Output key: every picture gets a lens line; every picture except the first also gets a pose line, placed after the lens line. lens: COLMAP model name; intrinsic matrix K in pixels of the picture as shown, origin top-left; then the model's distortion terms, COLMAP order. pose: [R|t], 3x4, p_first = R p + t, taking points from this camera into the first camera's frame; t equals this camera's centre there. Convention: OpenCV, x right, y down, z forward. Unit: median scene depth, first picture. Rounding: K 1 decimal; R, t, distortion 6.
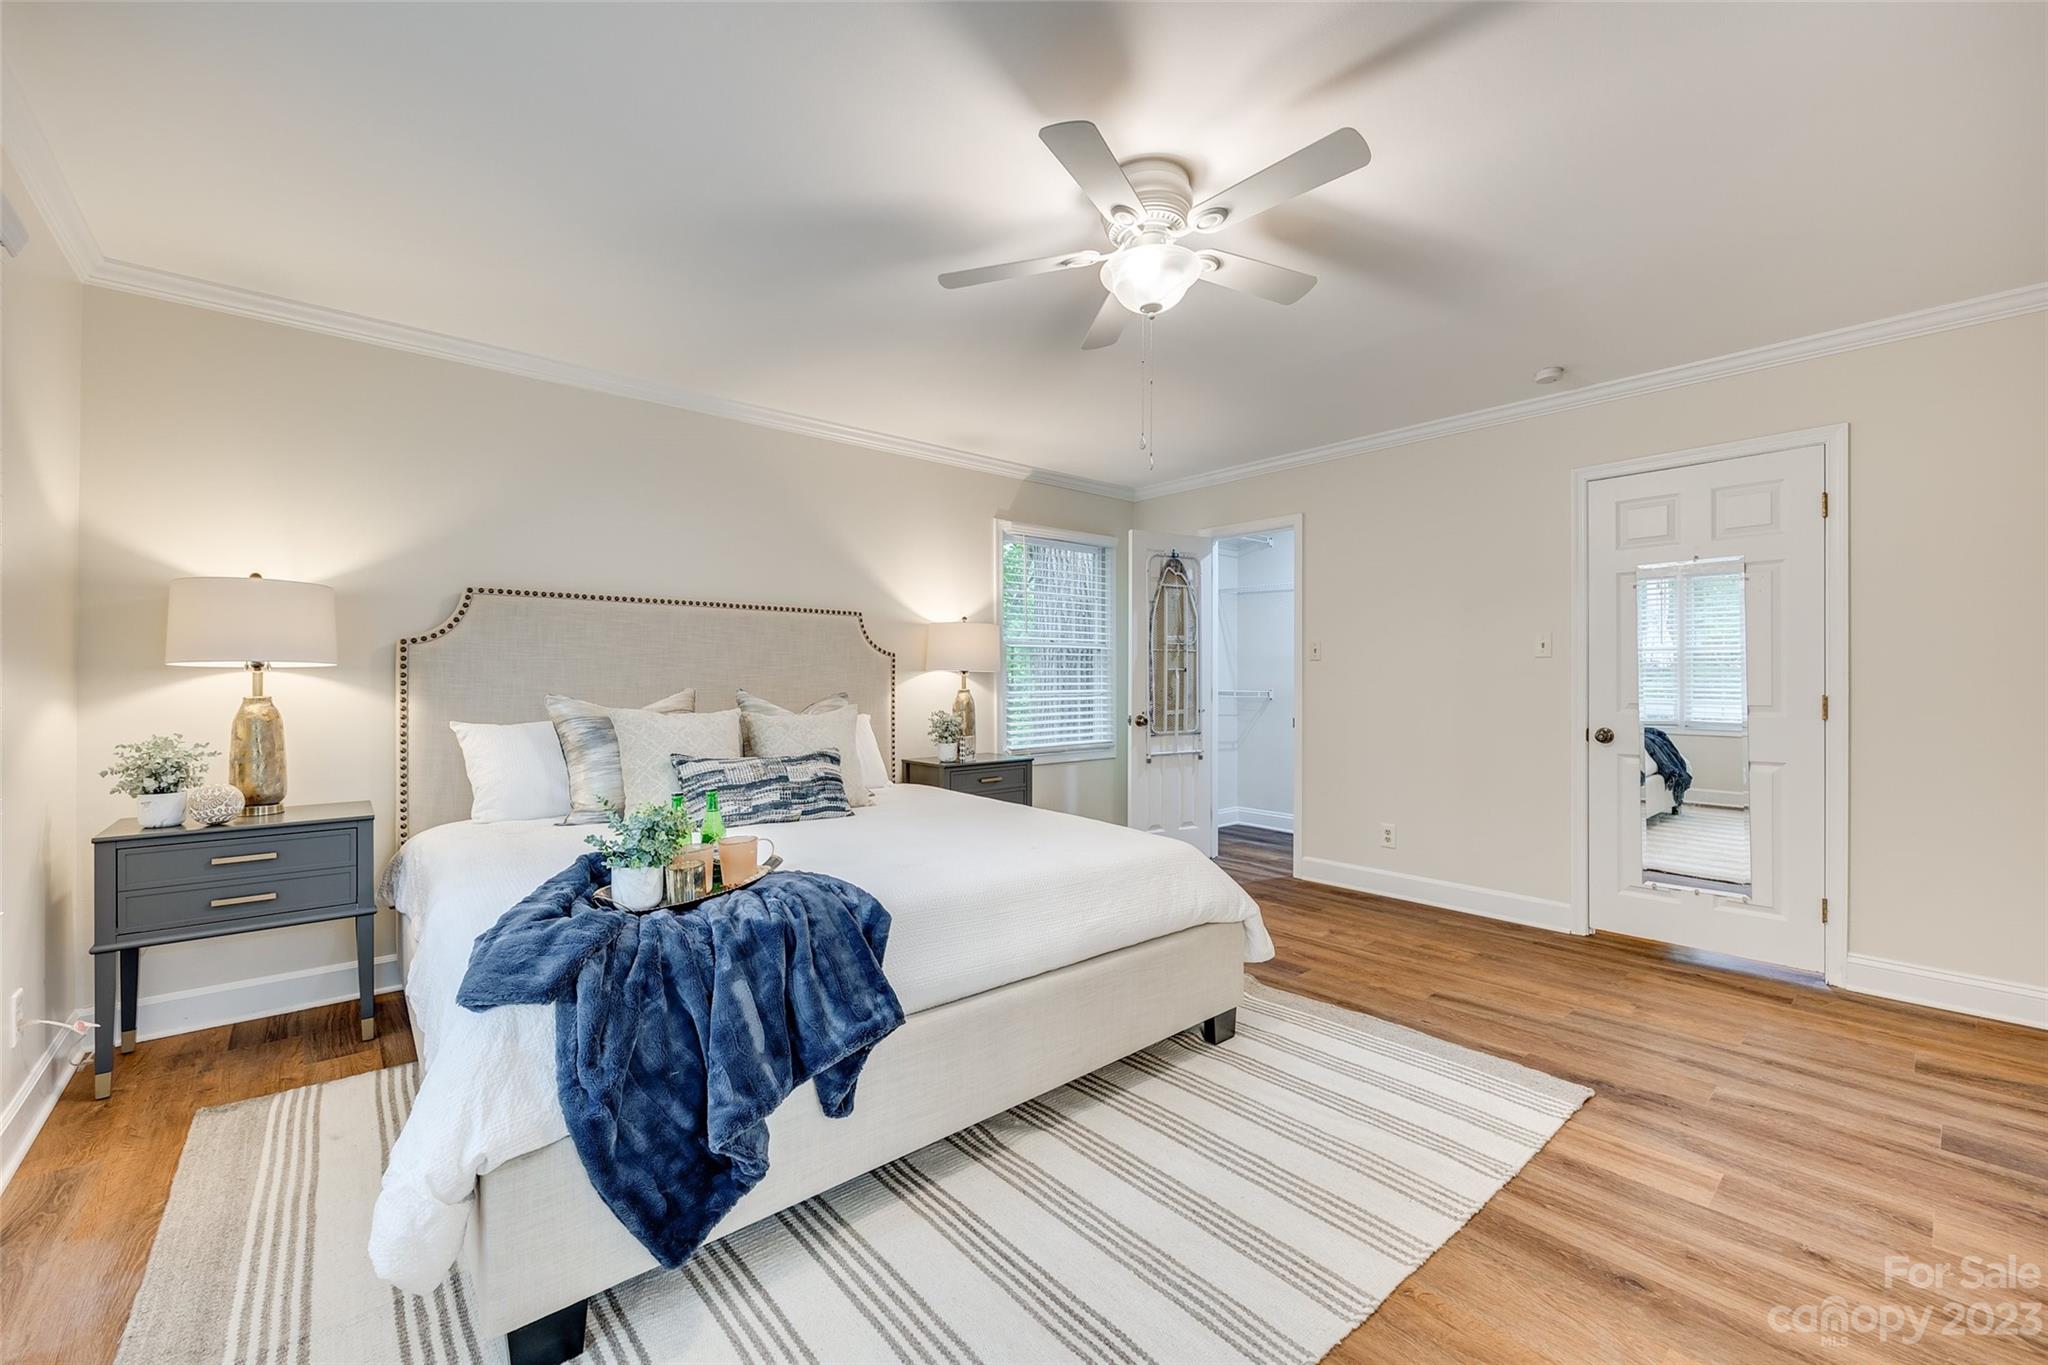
lens RADIAL K [[829.2, 0, 1021.4], [0, 829.2, 681.7], [0, 0, 1]] dist [0.002649, 0.000118]
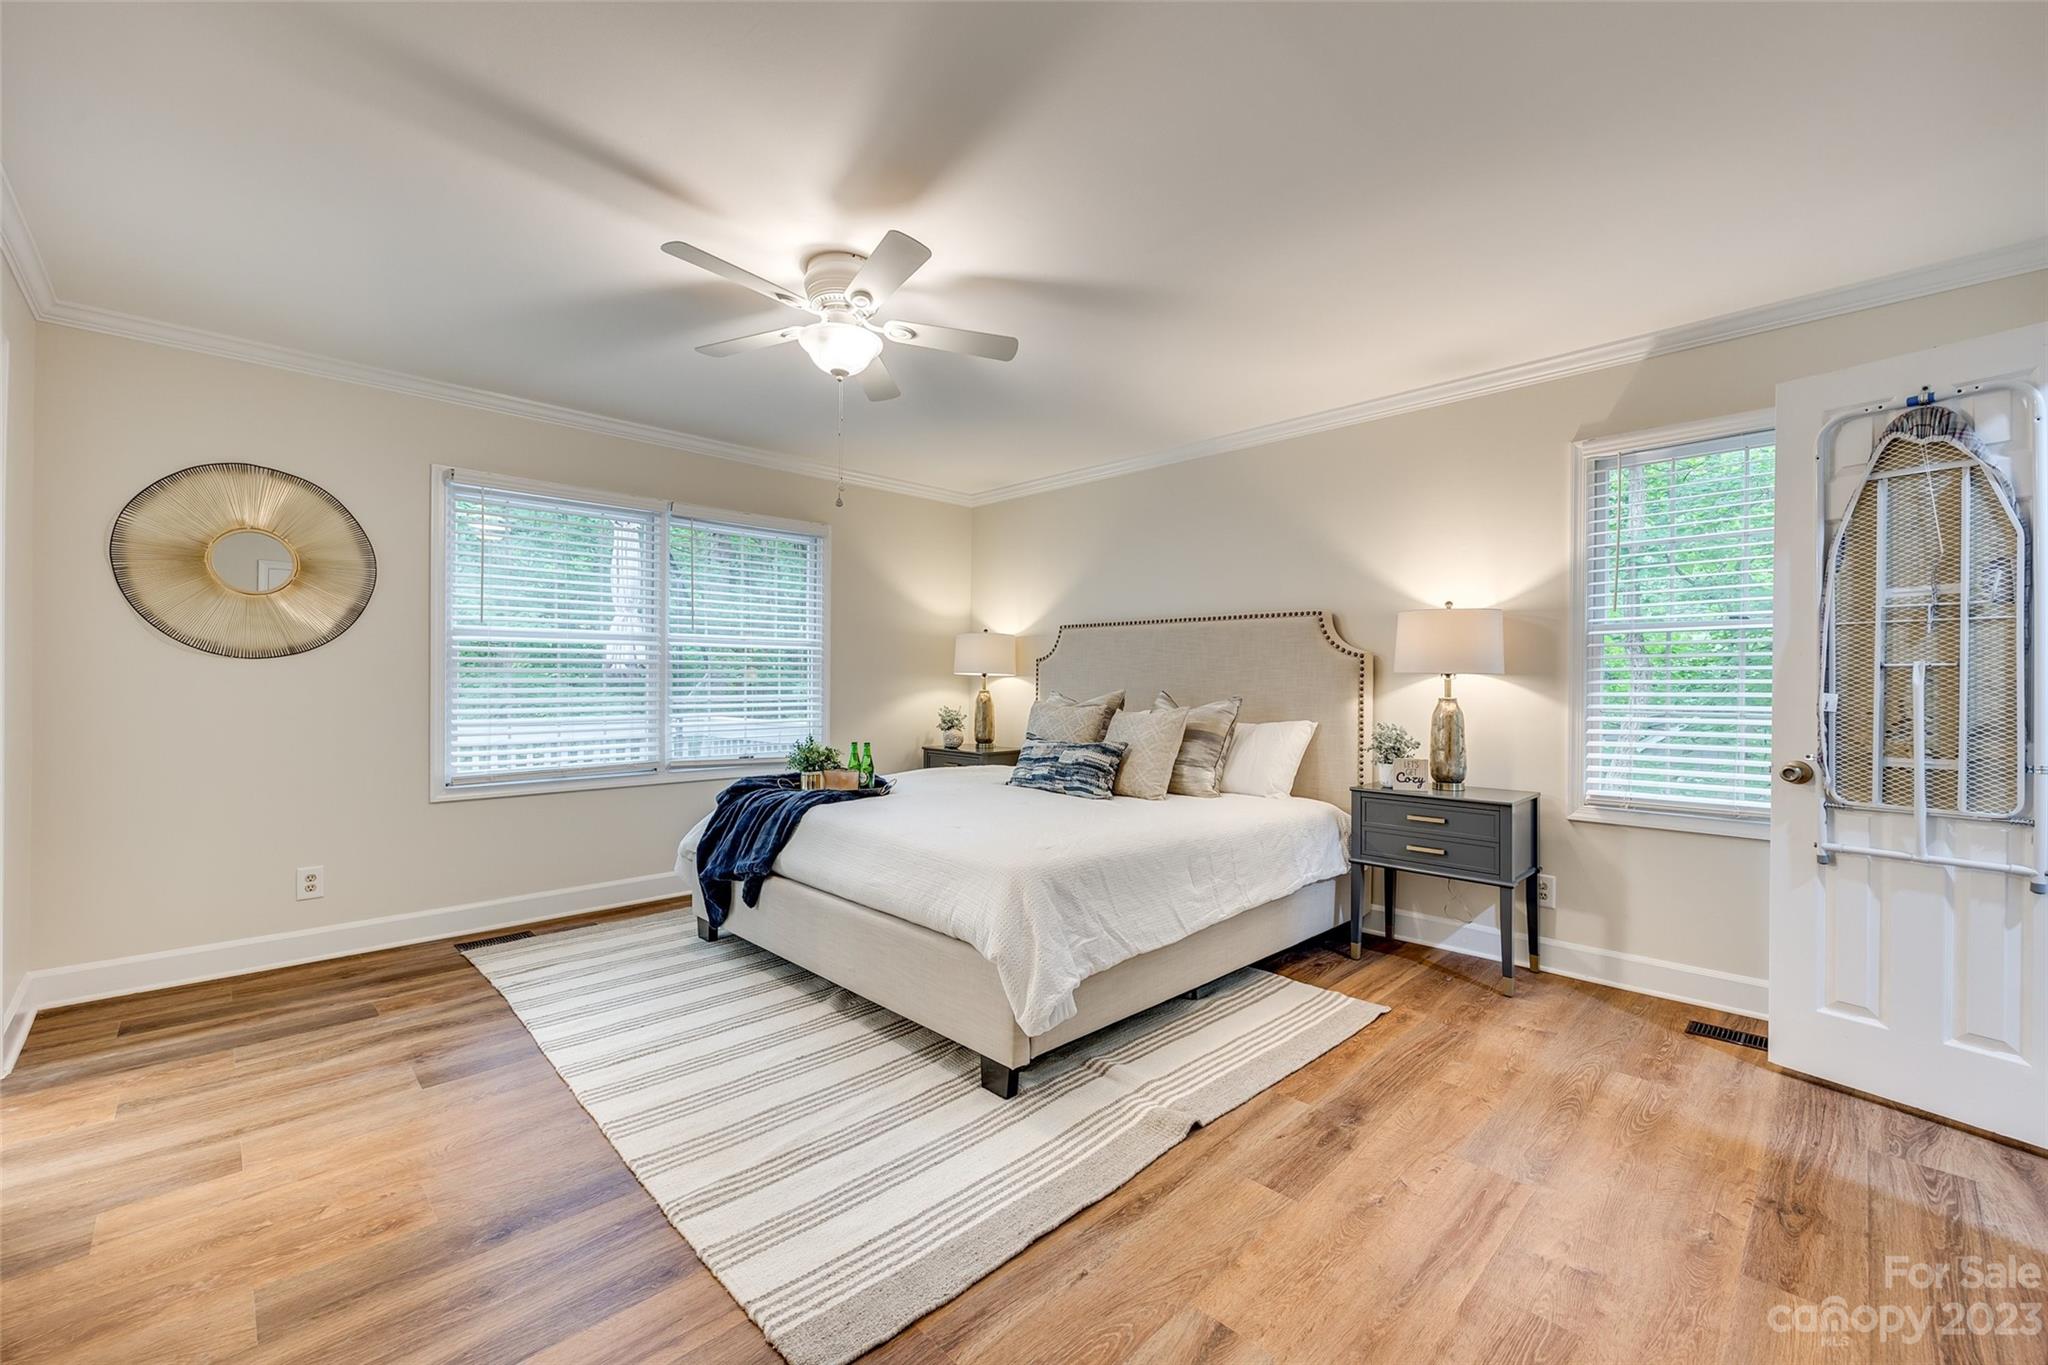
lens RADIAL K [[829.2, 0, 1020.8], [0, 829.2, 676.0], [0, 0, 1]] dist [0.002649, 0.000118]
pose [[0.061549, -0.005737, -0.998088, 0.596131], [-0.008027, 0.999948, -0.006243, -0.002340], [0.998072, 0.008396, 0.061500, 0.513431]]
